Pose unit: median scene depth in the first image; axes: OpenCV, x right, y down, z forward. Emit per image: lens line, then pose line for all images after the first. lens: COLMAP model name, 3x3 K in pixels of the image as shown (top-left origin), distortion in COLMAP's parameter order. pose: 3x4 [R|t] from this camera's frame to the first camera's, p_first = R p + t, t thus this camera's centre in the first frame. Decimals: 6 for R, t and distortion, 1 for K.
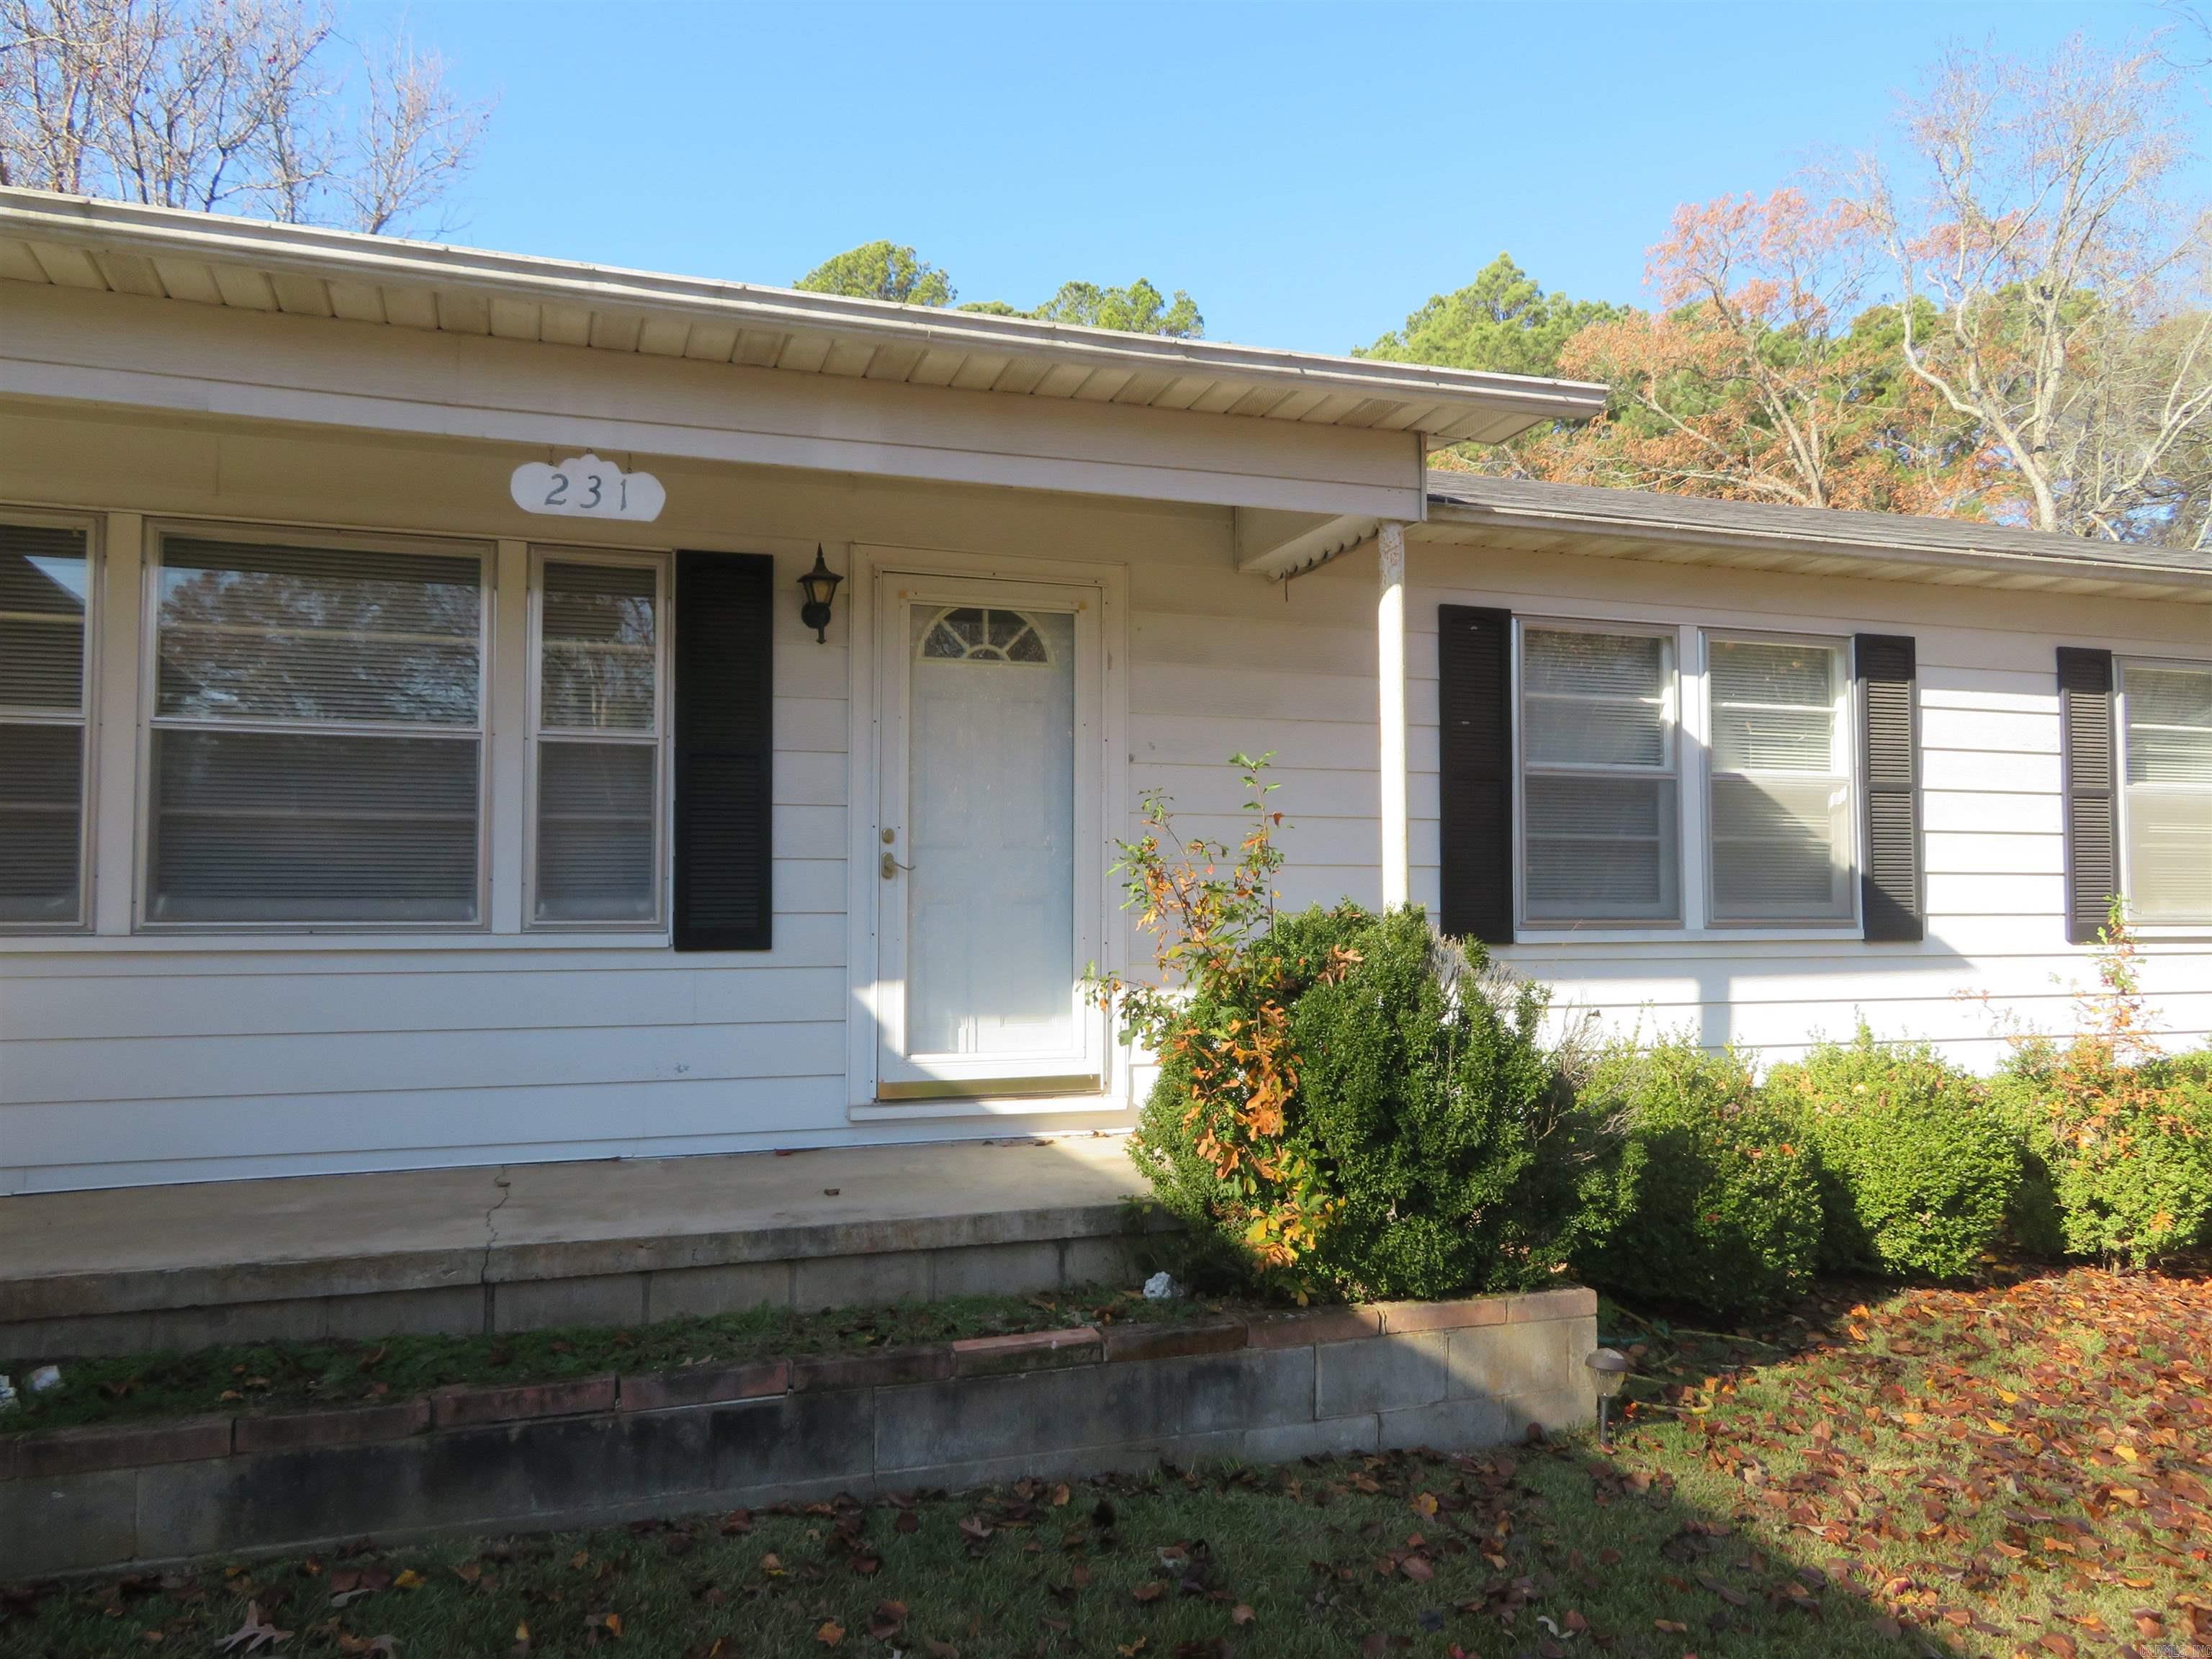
lens RADIAL K [[1635.6, 0, 1098.4], [0, 1635.6, 821.4], [0, 0, 1]] dist [0.007127, 0.003320]
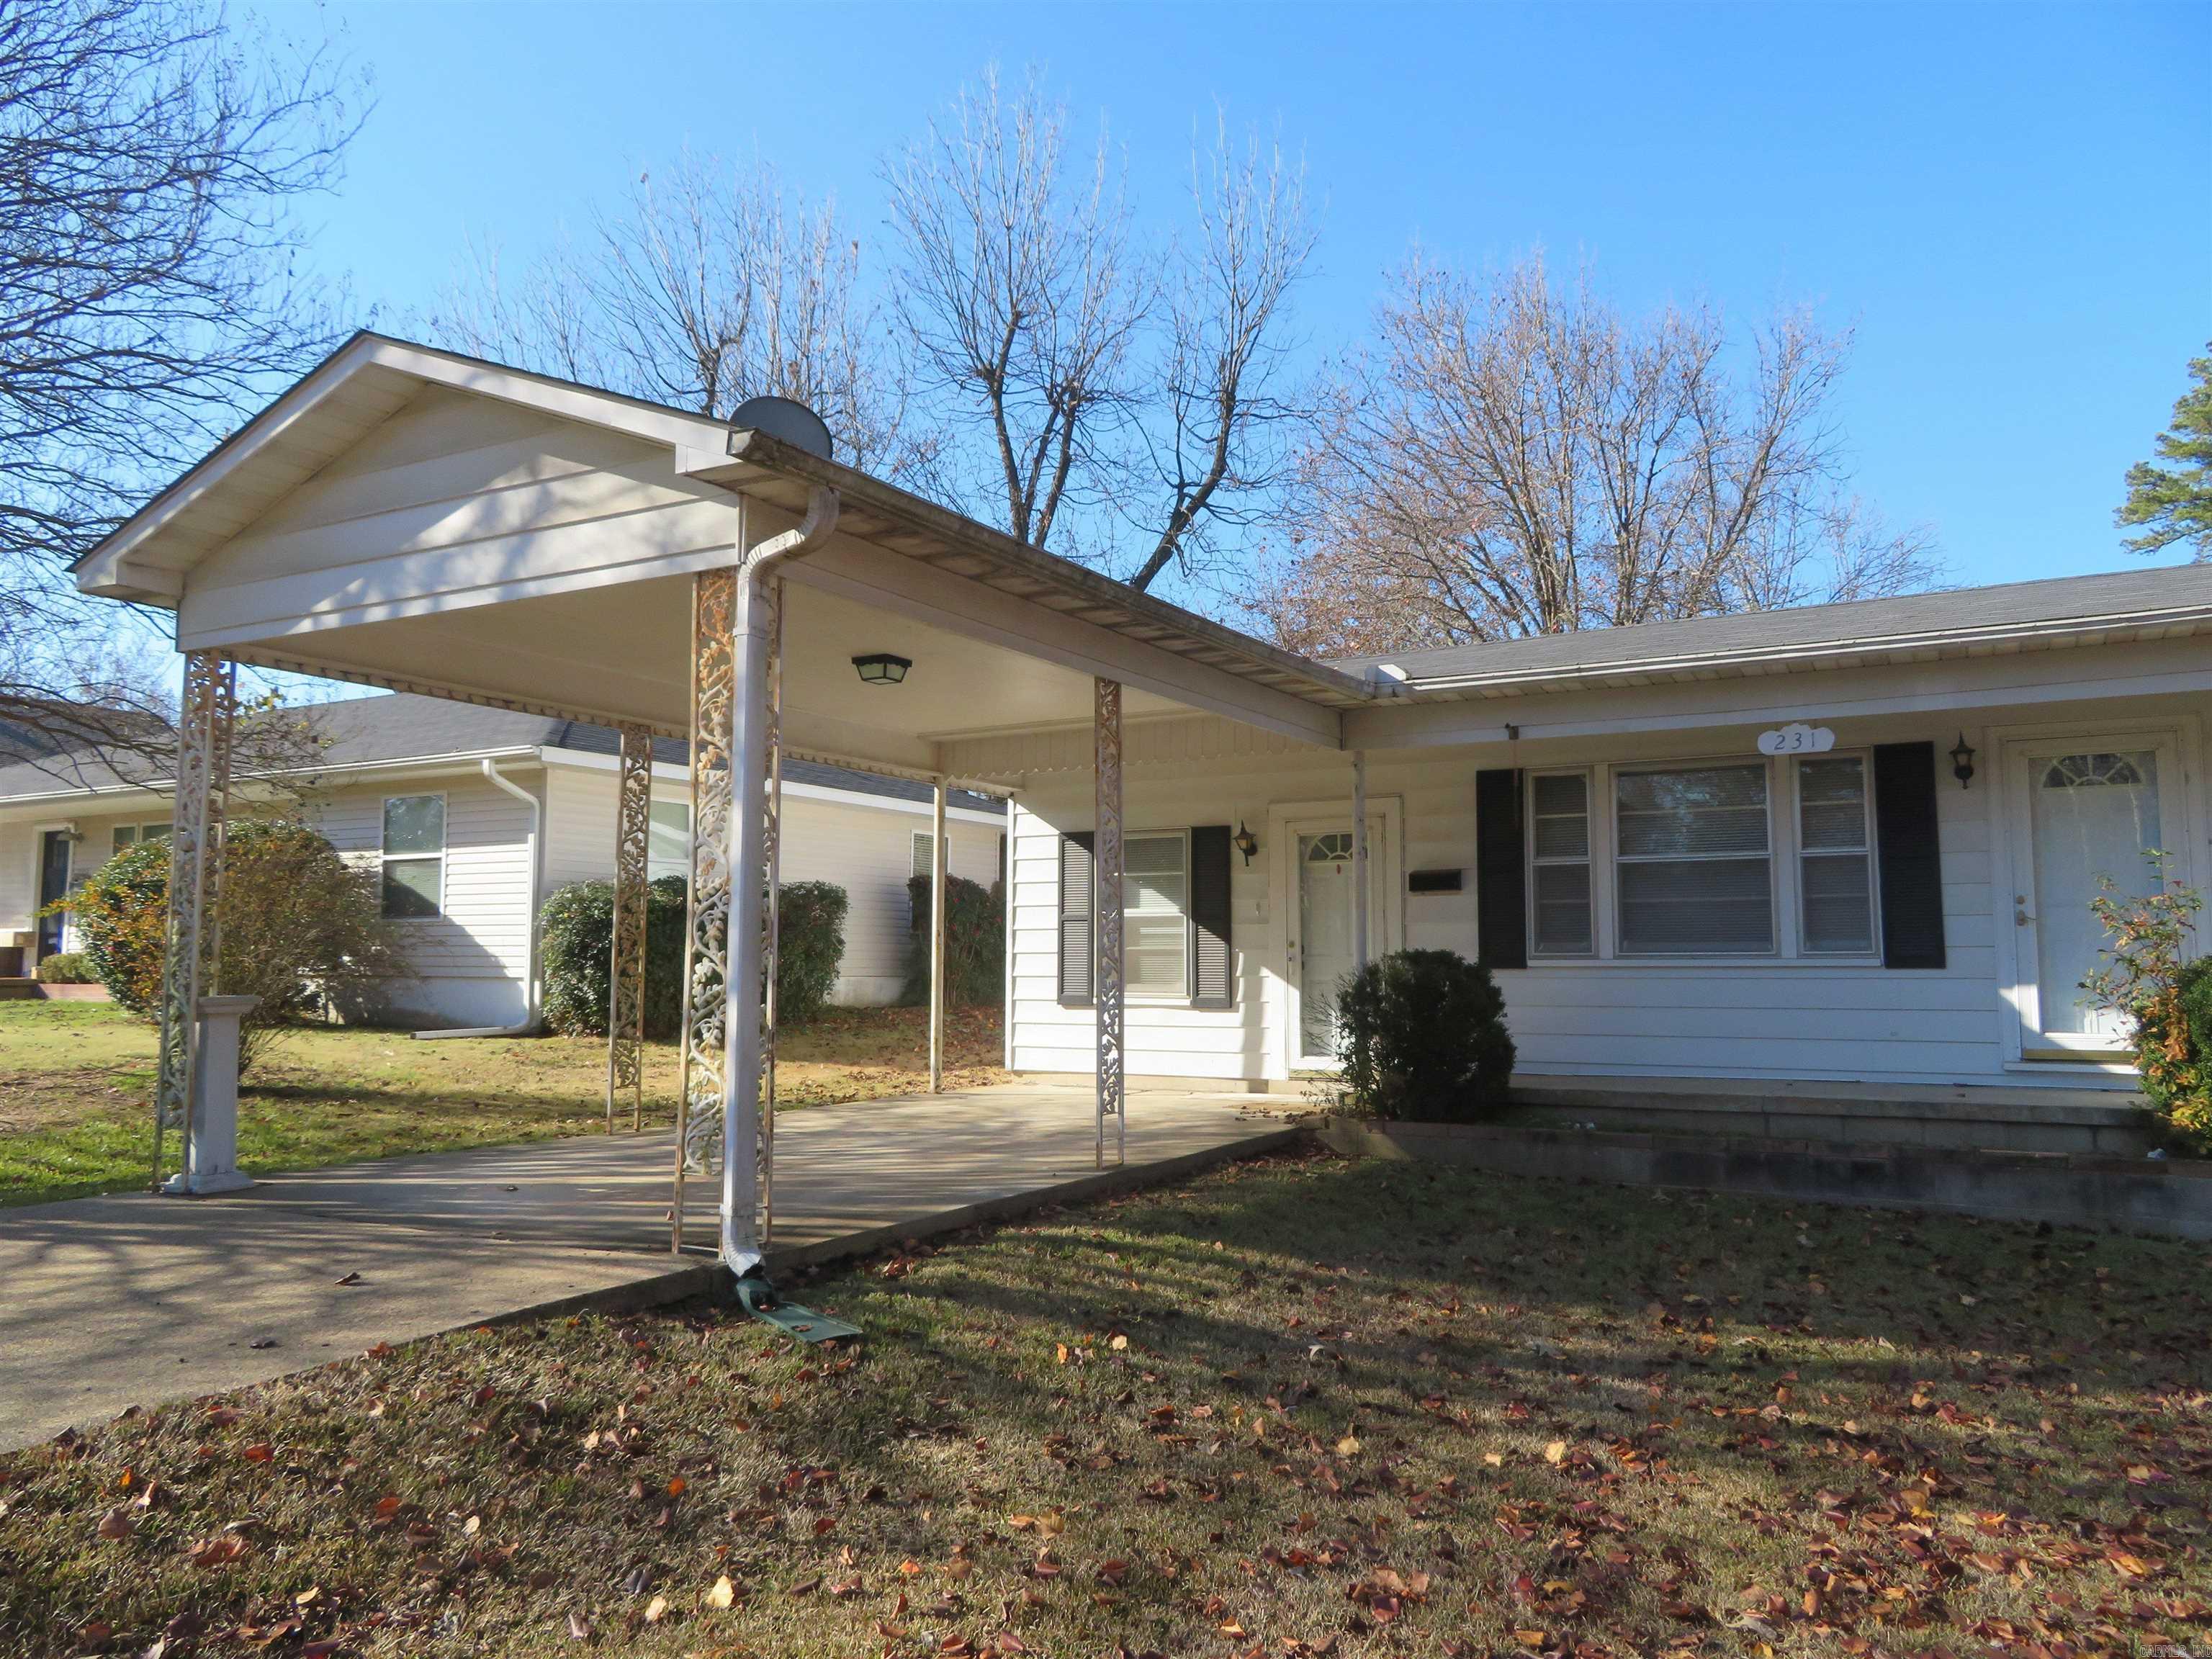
lens RADIAL K [[1635.6, 0, 1098.4], [0, 1635.6, 821.4], [0, 0, 1]] dist [0.007127, 0.003320]
pose [[0.657308, -0.072317, -0.750144, 0.541165], [0.038496, 0.997308, -0.062413, -0.002927], [0.752638, 0.012147, 0.658322, -0.849414]]
